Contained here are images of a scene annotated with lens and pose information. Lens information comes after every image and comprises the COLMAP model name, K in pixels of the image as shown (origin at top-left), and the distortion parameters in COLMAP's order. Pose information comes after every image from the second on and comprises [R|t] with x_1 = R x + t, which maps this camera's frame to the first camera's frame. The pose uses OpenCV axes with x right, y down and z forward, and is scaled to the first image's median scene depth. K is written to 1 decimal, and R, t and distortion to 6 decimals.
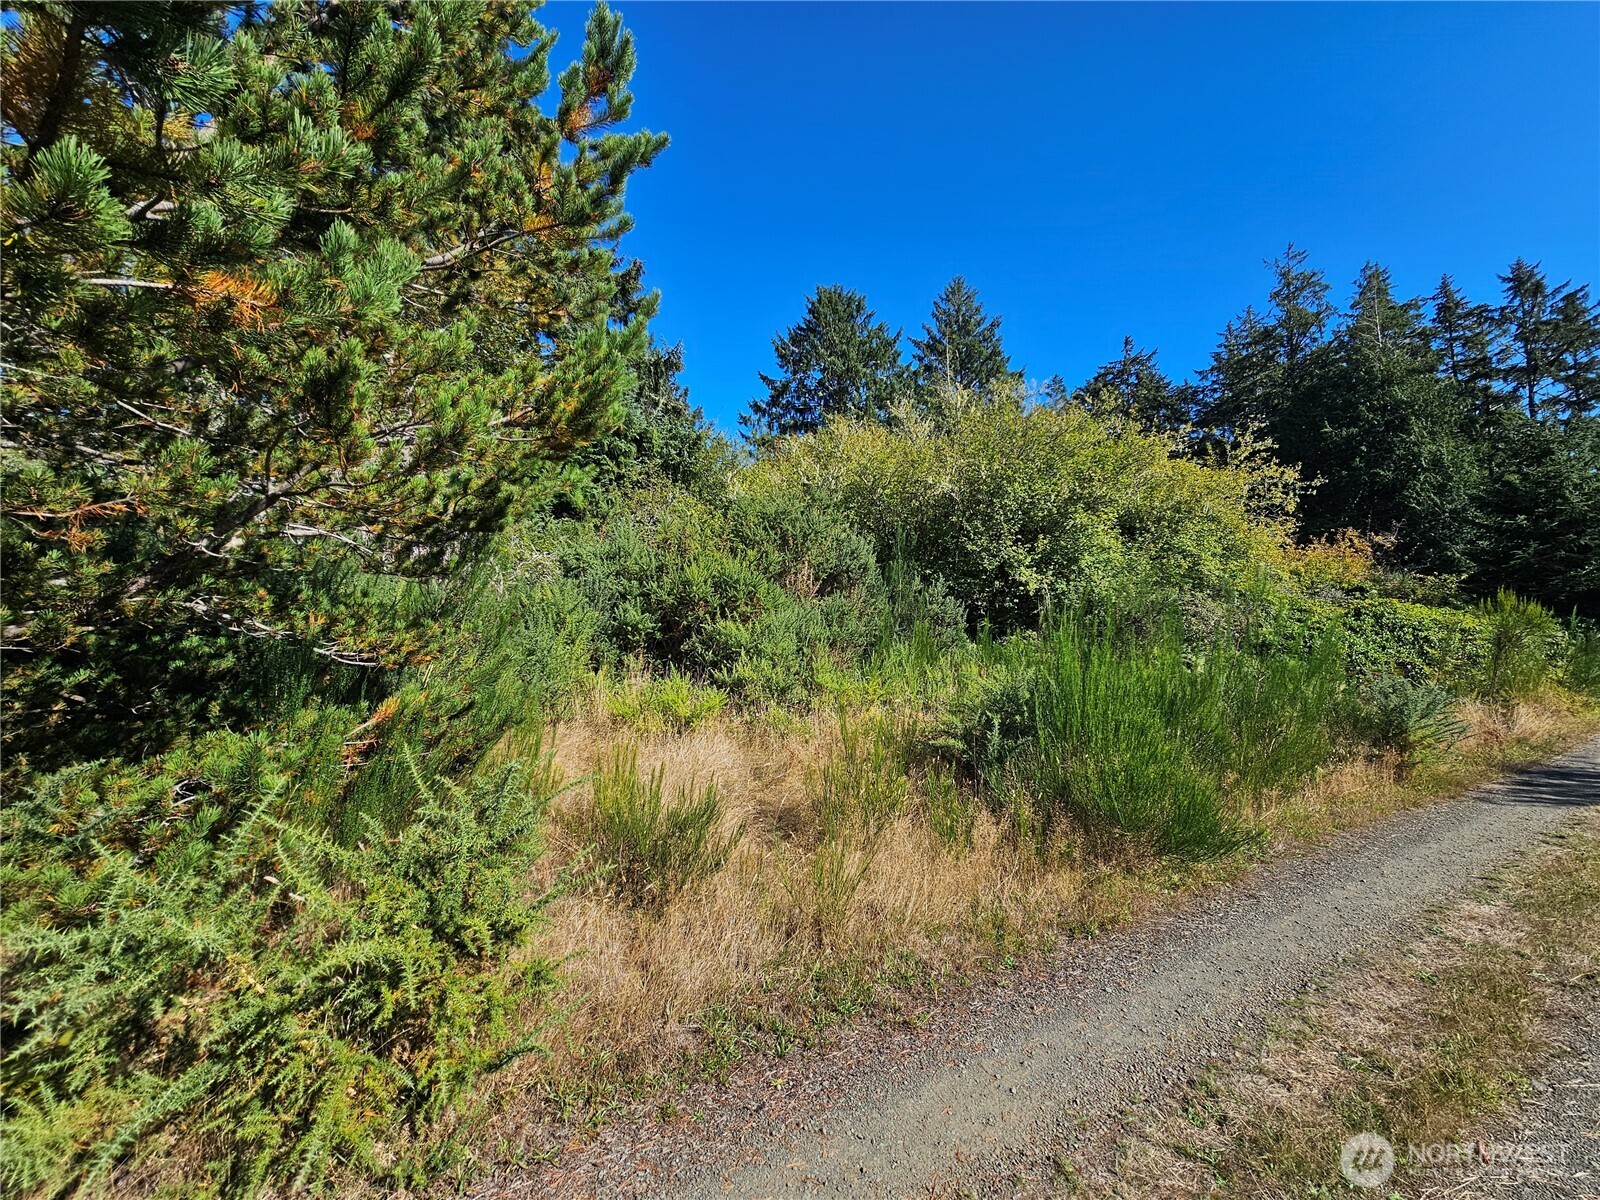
lens RADIAL K [[638.2, 0, 800.2], [0, 638.2, 600.1], [0, 0, 1]] dist [-0.000795, 0.000454]
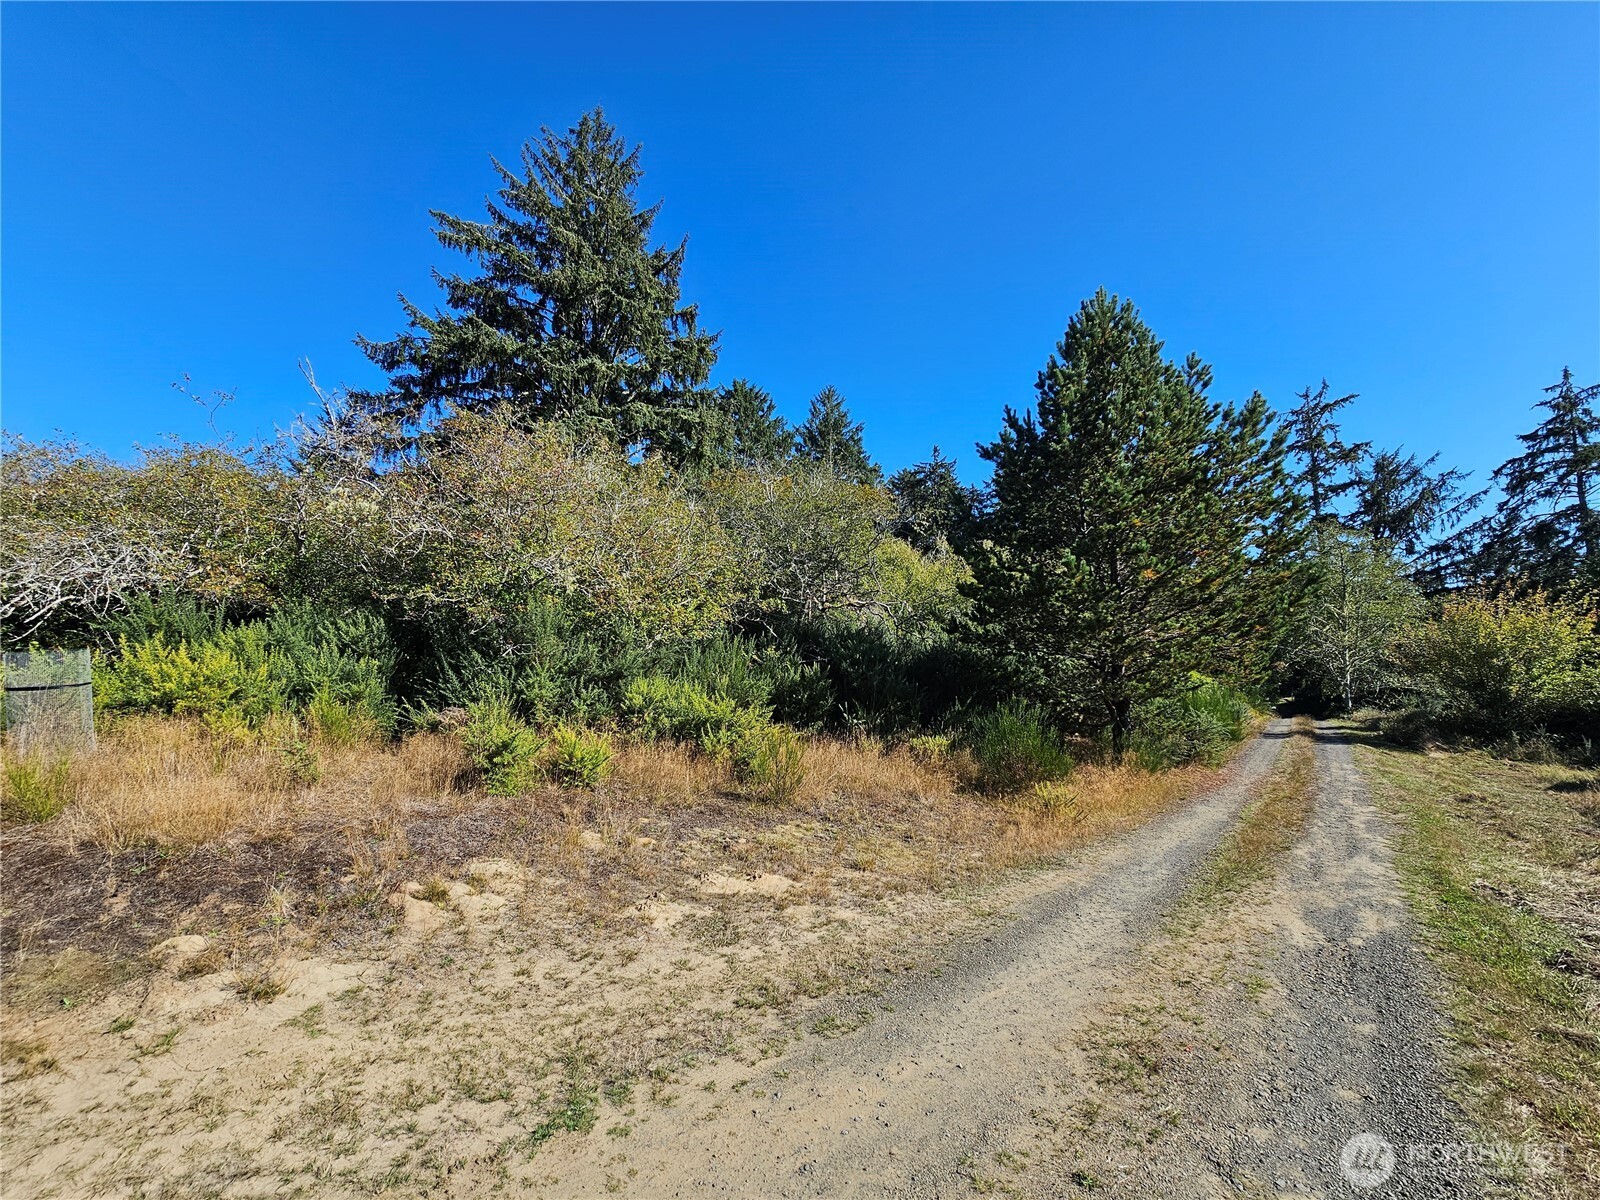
lens RADIAL K [[638.2, 0, 803.6], [0, 638.2, 608.3], [0, 0, 1]] dist [-0.000795, 0.000454]
pose [[0.930754, 0.058226, 0.360981, -0.910955], [-0.042463, 0.997772, -0.051452, -0.033792], [-0.363172, 0.032561, 0.931153, -0.463409]]
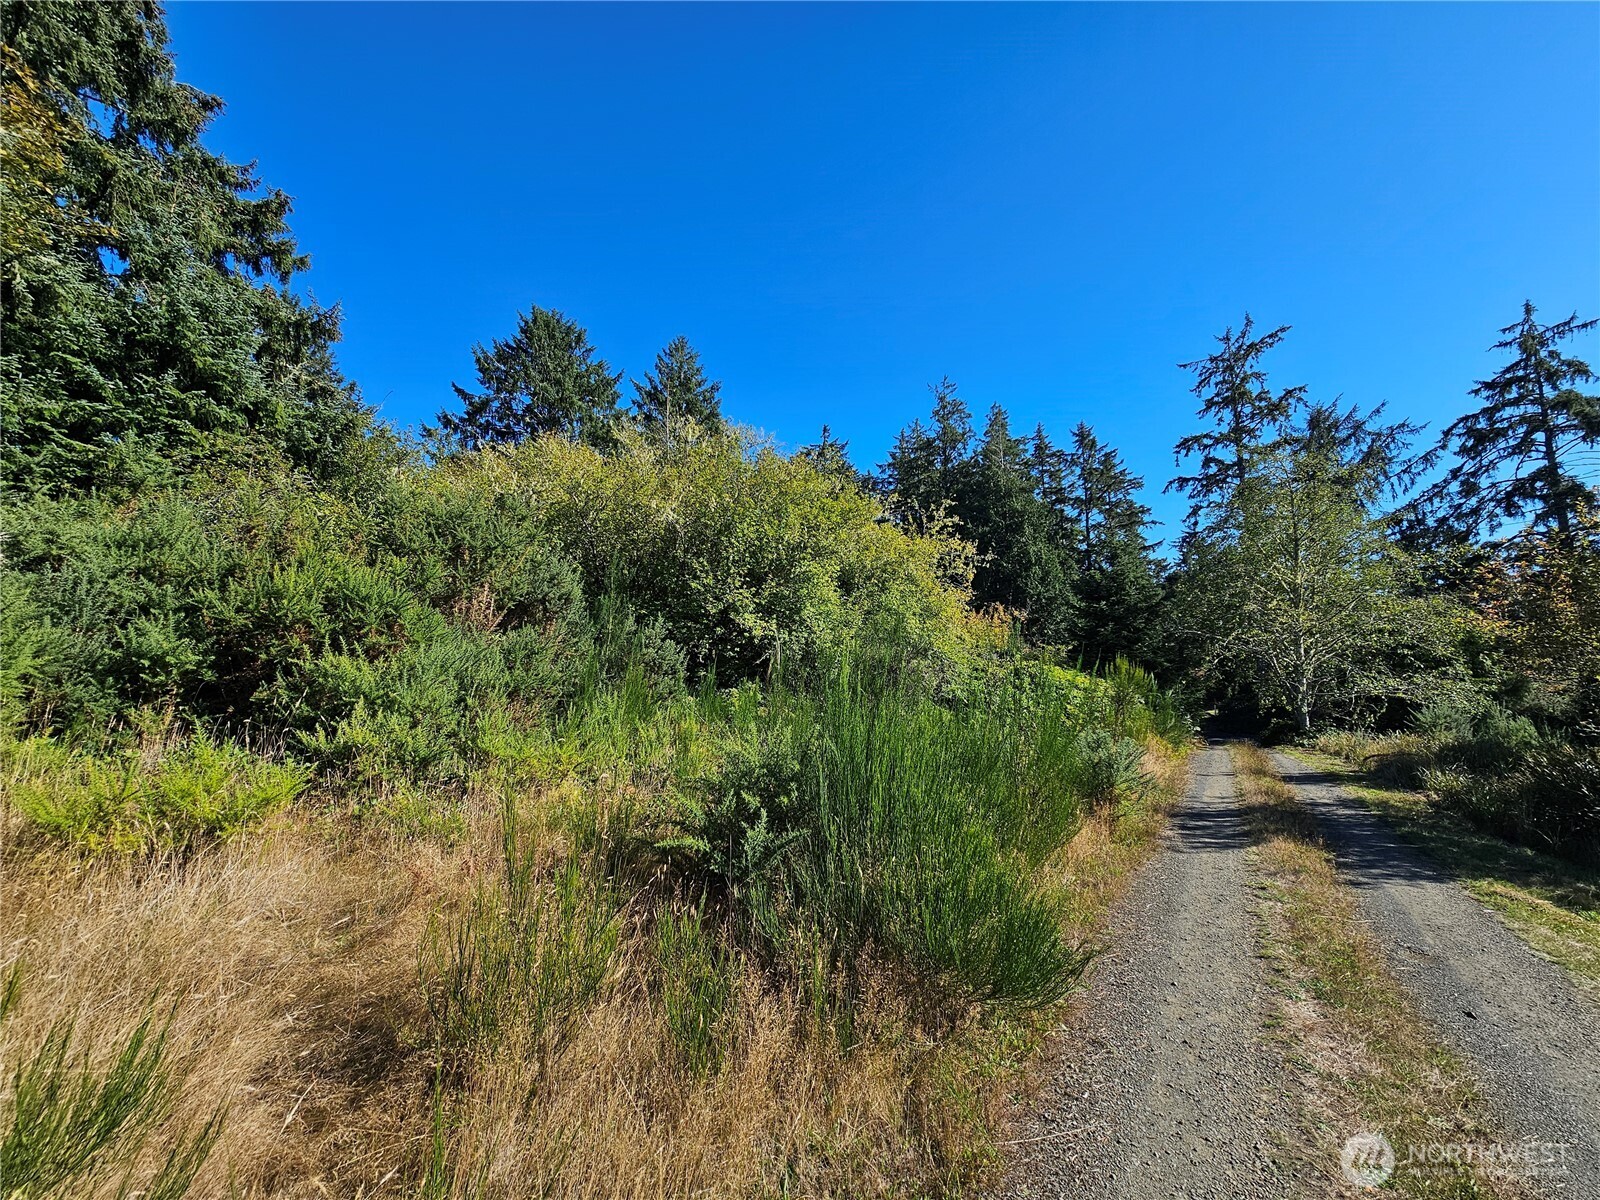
lens RADIAL K [[638.2, 0, 802.3], [0, 638.2, 605.5], [0, 0, 1]] dist [-0.000795, 0.000454]
pose [[0.895369, 0.074137, 0.439111, 0.012374], [-0.041272, 0.995616, -0.083940, 0.011098], [-0.443409, 0.057035, 0.894503, 0.129526]]
